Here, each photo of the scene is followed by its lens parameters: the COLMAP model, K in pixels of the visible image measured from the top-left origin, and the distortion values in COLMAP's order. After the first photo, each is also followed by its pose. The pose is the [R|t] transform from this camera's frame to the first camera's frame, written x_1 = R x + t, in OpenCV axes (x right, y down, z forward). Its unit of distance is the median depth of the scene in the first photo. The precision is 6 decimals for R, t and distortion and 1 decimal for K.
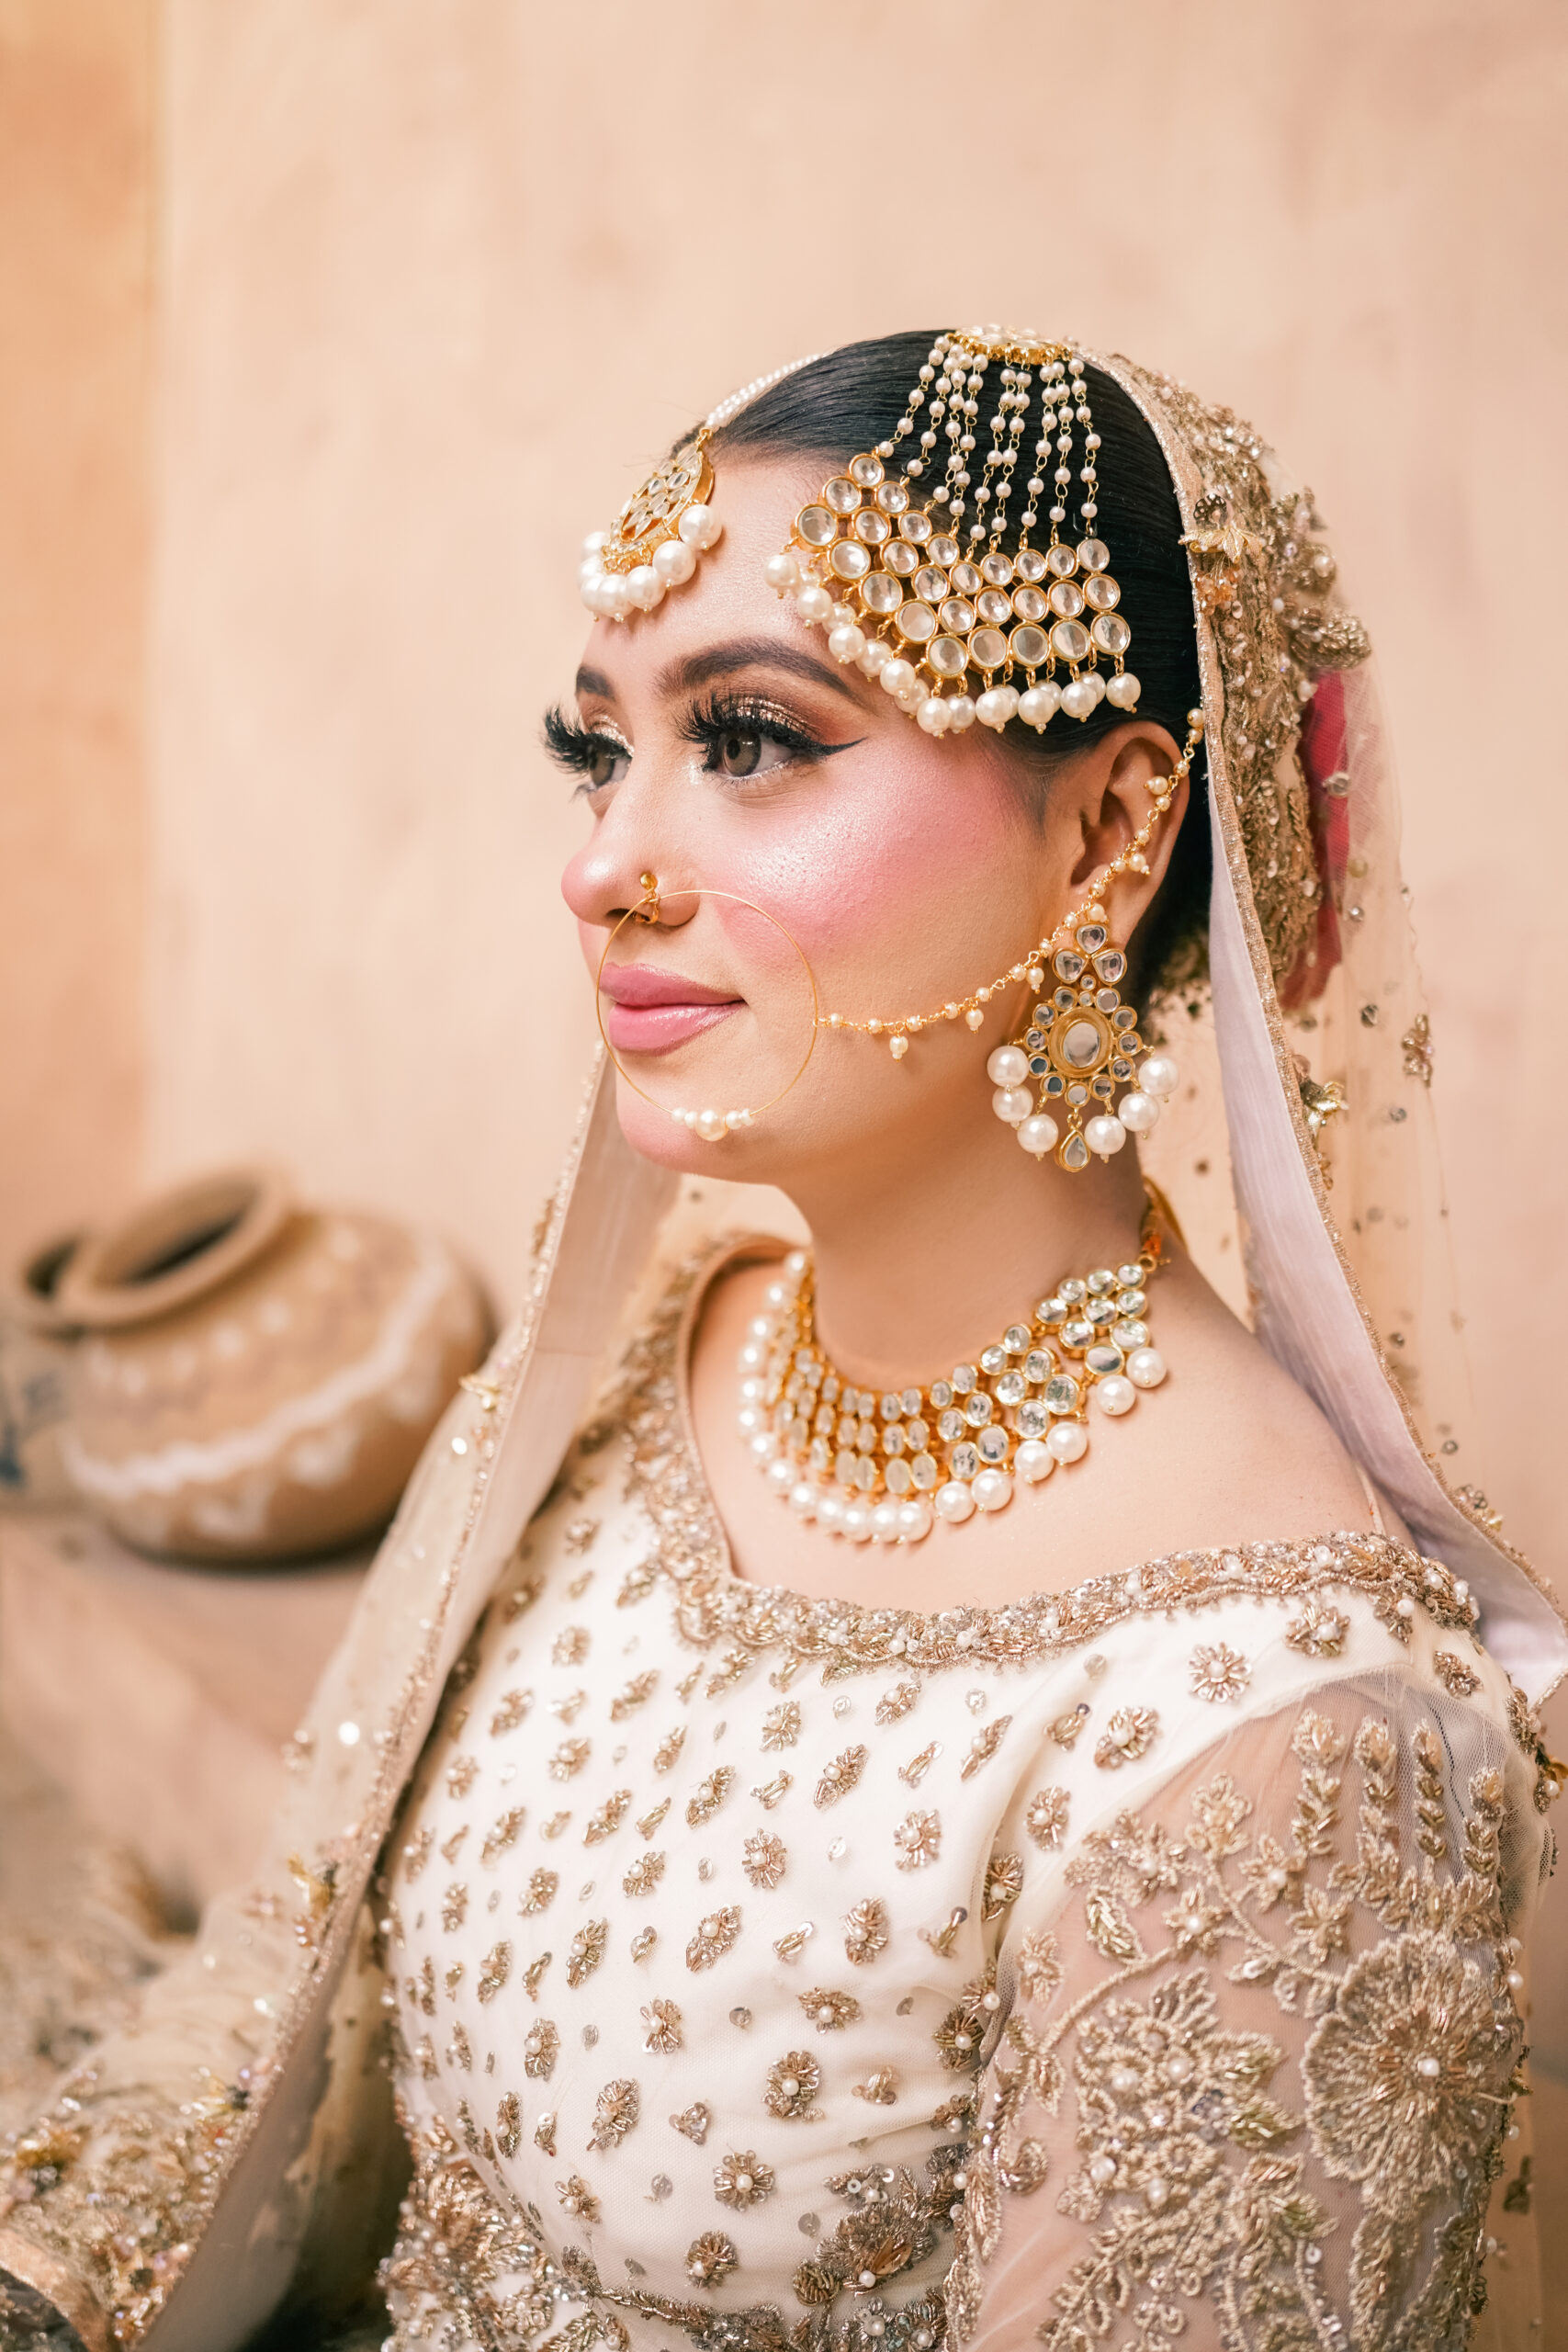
lens RADIAL K [[2267.7, 0, 771.0], [0, 2267.7, 1167.4], [0, 0, 1]] dist [-0.056923, 0.022618]
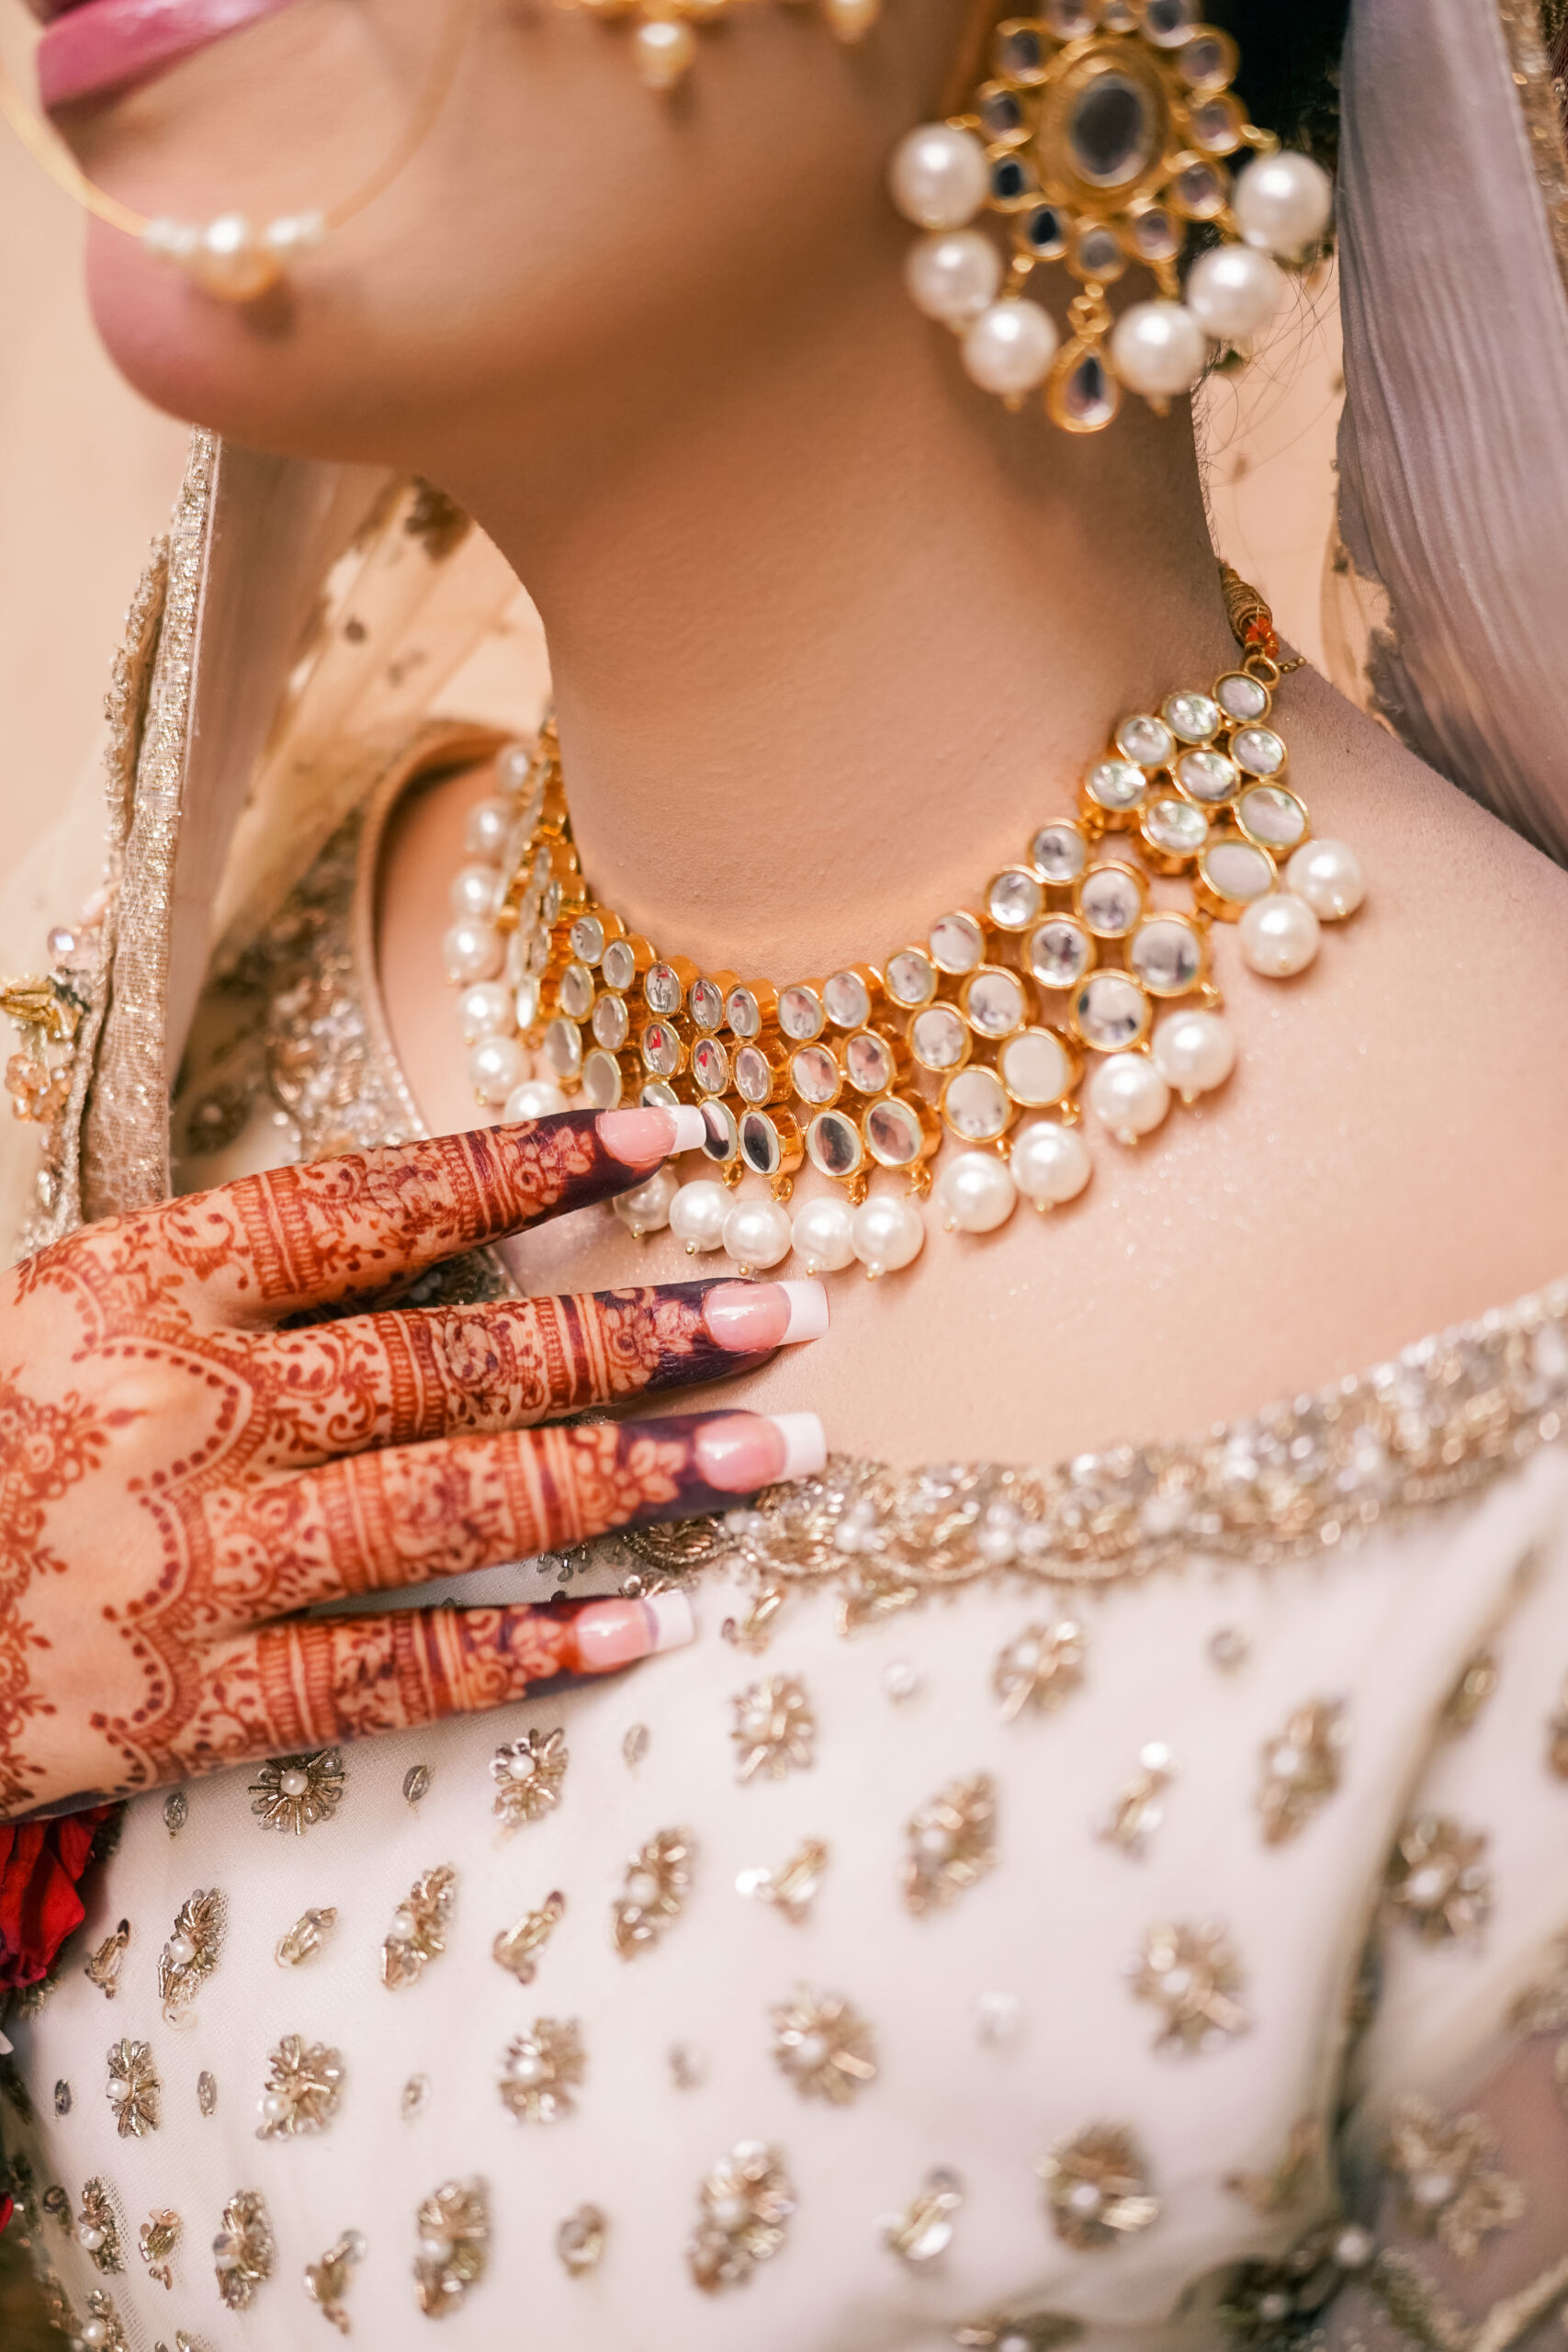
lens RADIAL K [[2267.7, 0, 771.0], [0, 2267.7, 1167.4], [0, 0, 1]] dist [-0.056923, 0.022618]
pose [[0.963631, -0.170616, 0.205681, -0.073312], [0.117840, 0.962086, 0.245974, 0.012229], [-0.239850, -0.212791, 0.947202, 0.561079]]
